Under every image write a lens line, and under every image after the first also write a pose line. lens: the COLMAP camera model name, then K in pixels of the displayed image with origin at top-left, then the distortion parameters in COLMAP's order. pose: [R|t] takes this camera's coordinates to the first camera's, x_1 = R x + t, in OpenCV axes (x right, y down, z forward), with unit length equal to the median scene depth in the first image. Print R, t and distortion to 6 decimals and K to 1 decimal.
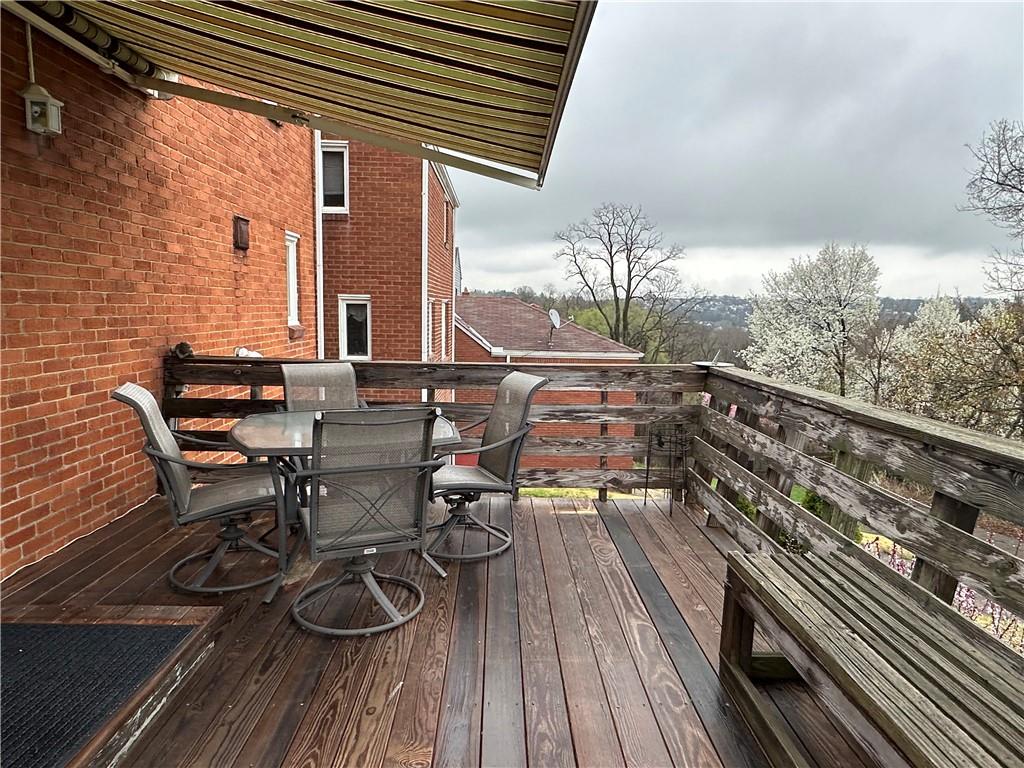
lens RADIAL K [[668.3, 0, 511.2], [0, 668.3, 385.1], [0, 0, 1]] dist [0.007152, 0.001102]
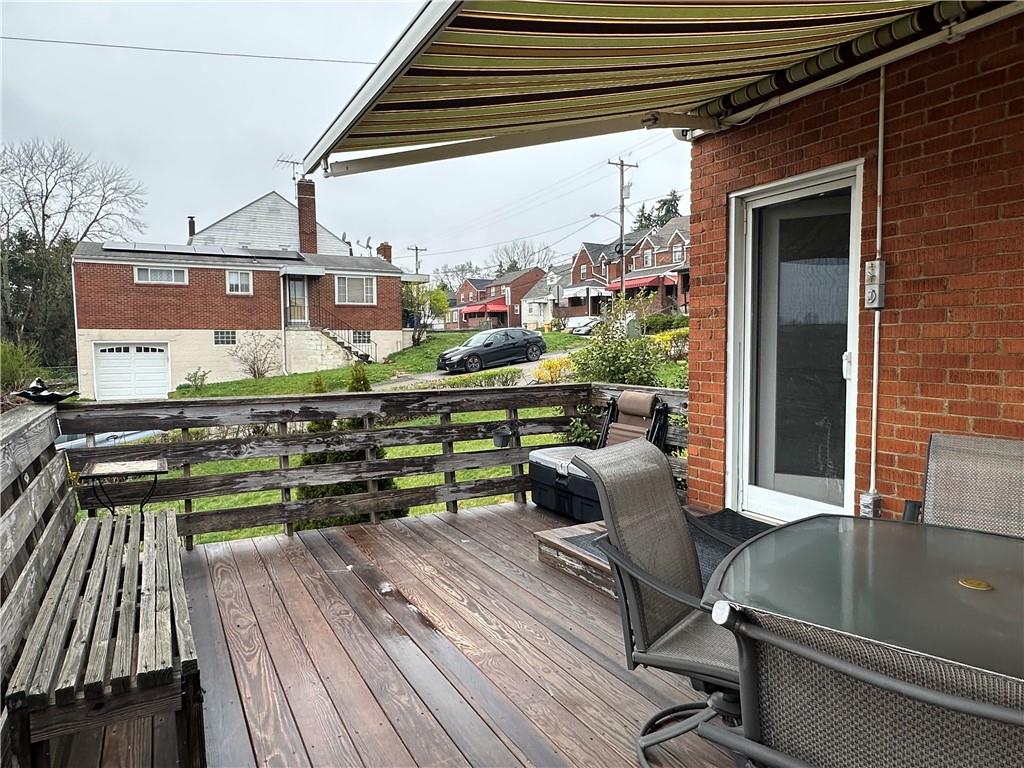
lens RADIAL K [[668.3, 0, 510.6], [0, 668.3, 384.8], [0, 0, 1]] dist [0.007152, 0.001102]
pose [[-0.888838, 0.048482, -0.455650, 0.361853], [-0.032376, 0.985257, 0.167989, -0.204702], [0.457077, 0.164067, -0.874164, 1.903996]]
